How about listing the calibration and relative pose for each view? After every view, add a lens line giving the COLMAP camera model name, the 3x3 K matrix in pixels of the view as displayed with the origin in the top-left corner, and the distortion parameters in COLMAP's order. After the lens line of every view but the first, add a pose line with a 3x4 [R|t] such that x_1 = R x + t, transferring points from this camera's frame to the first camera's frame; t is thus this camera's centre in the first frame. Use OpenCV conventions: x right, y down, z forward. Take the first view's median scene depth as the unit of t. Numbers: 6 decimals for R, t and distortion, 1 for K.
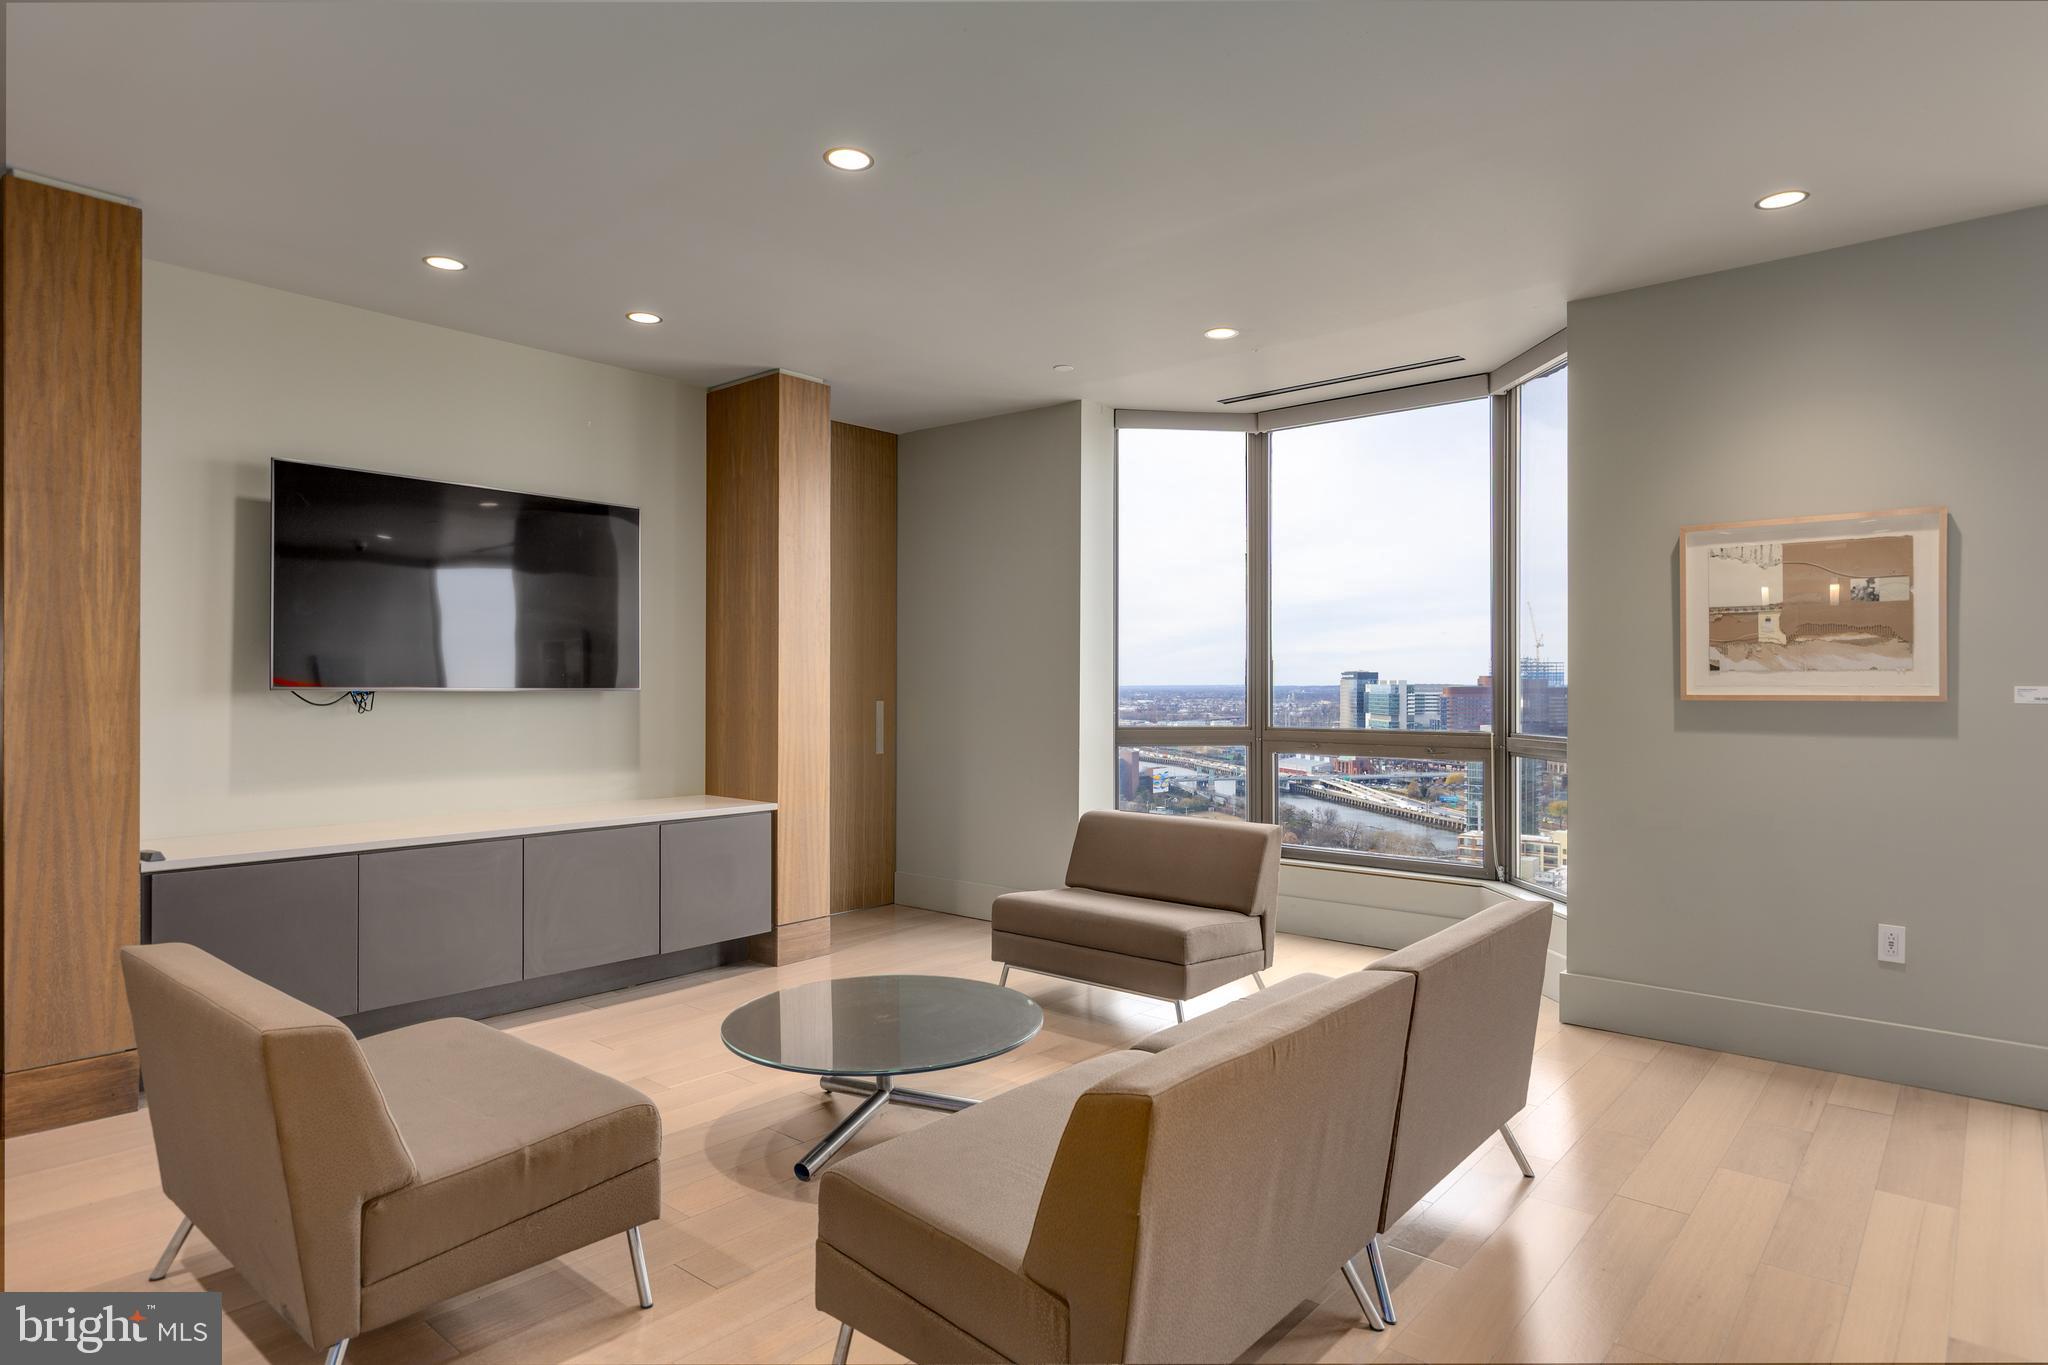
lens RADIAL K [[1139.9, 0, 1025.7], [0, 1139.9, 680.9], [0, 0, 1]] dist [-0.003346, 0.000280]
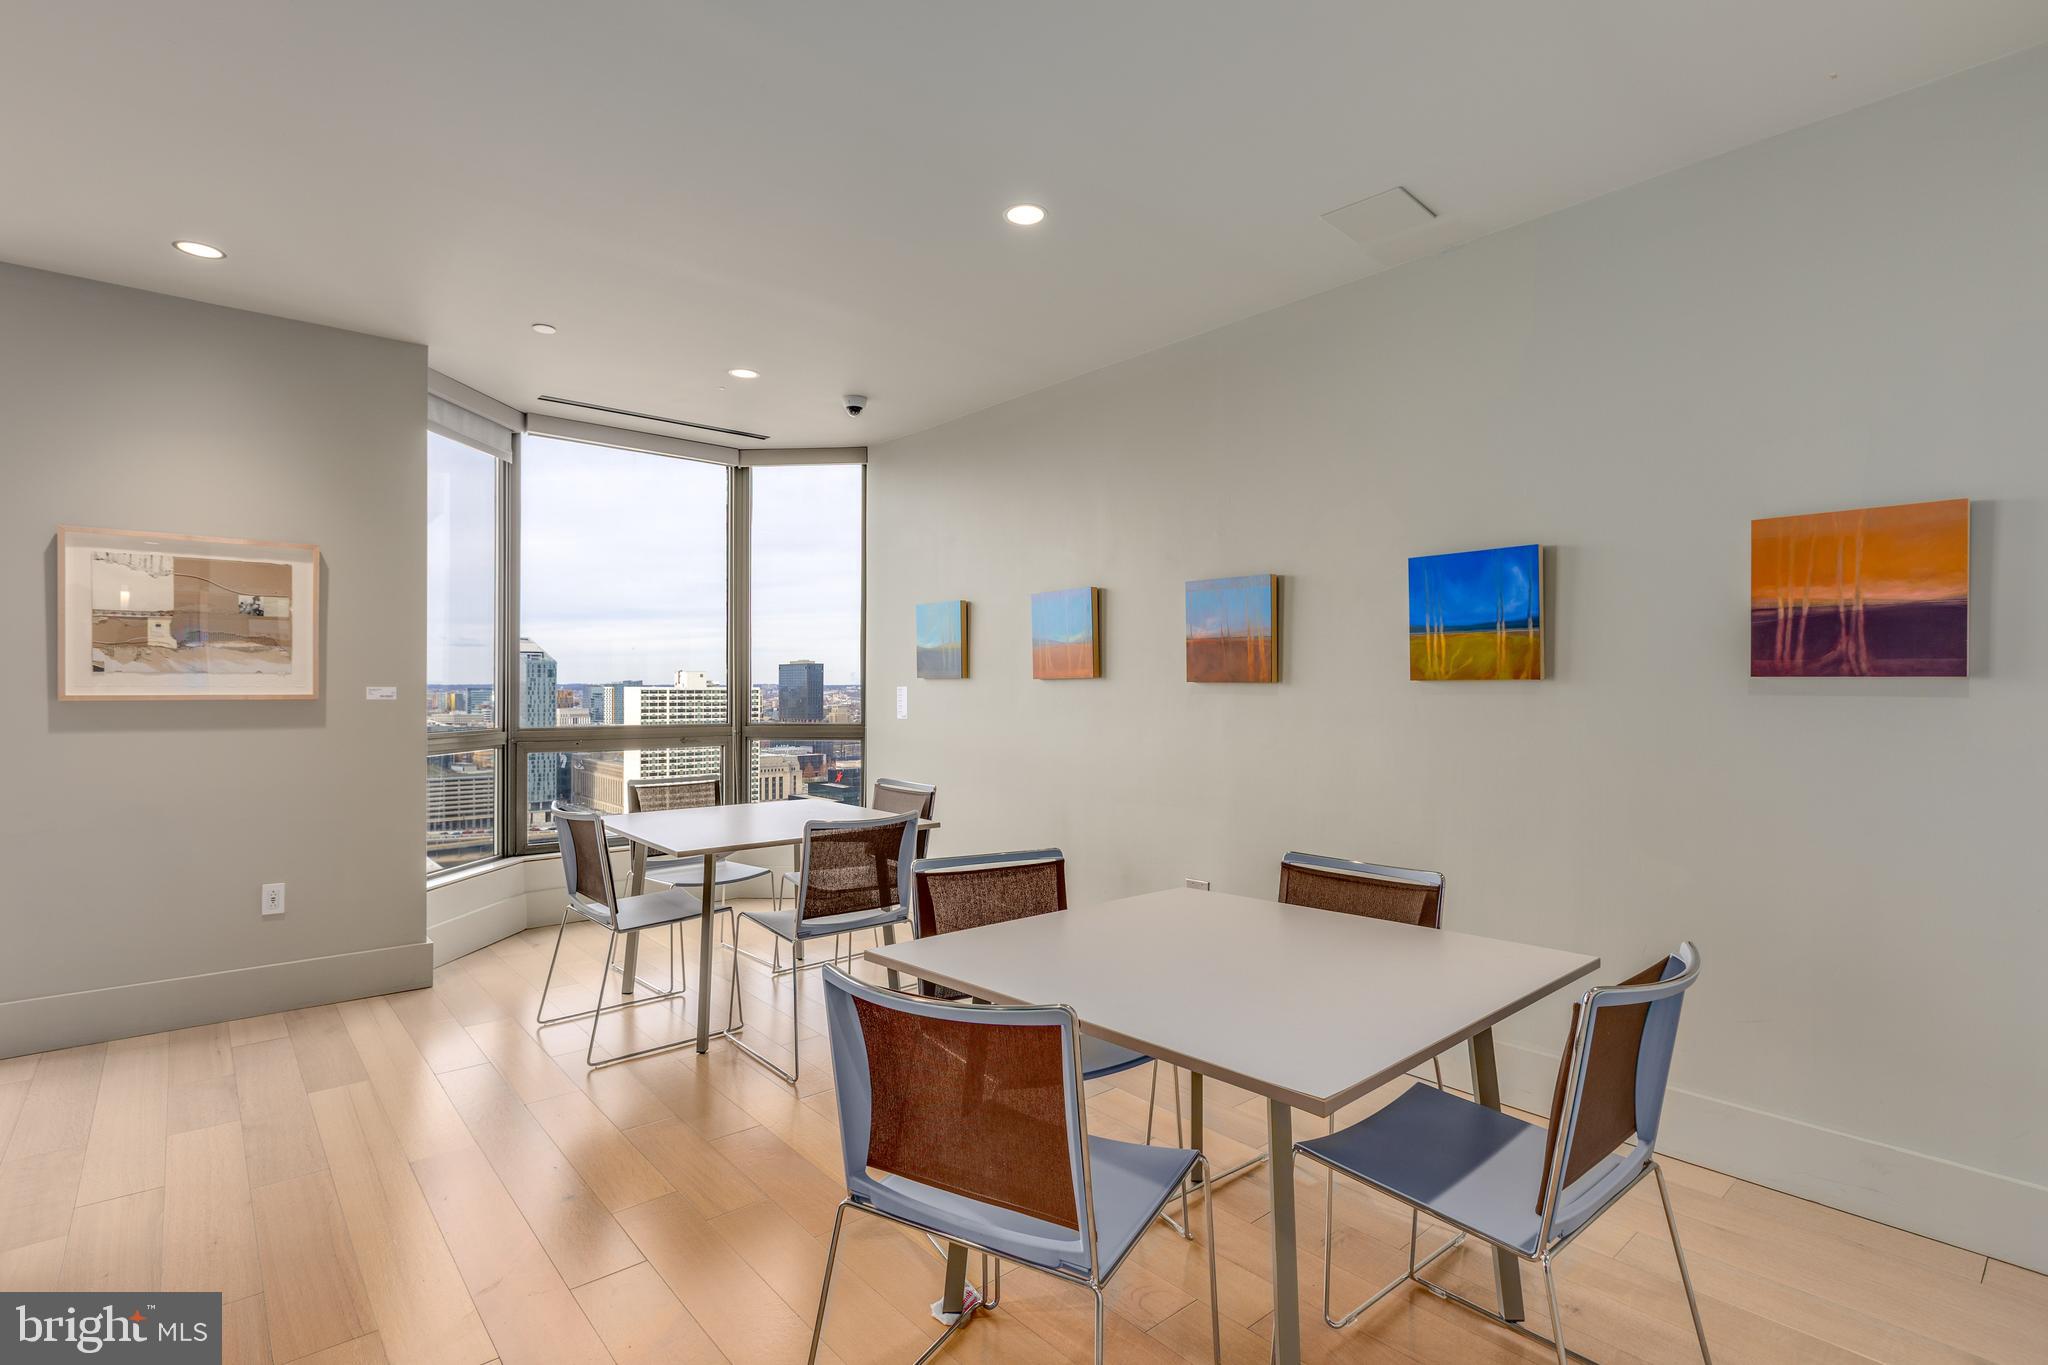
lens RADIAL K [[967.3, 0, 1013.1], [0, 967.3, 685.6], [0, 0, 1]] dist [-0.004455, -0.000604]
pose [[0.159004, 0.000121, 0.987278, -0.122369], [-0.005095, 0.999987, 0.000698, -0.001331], [-0.987265, -0.005141, 0.159003, 0.055278]]
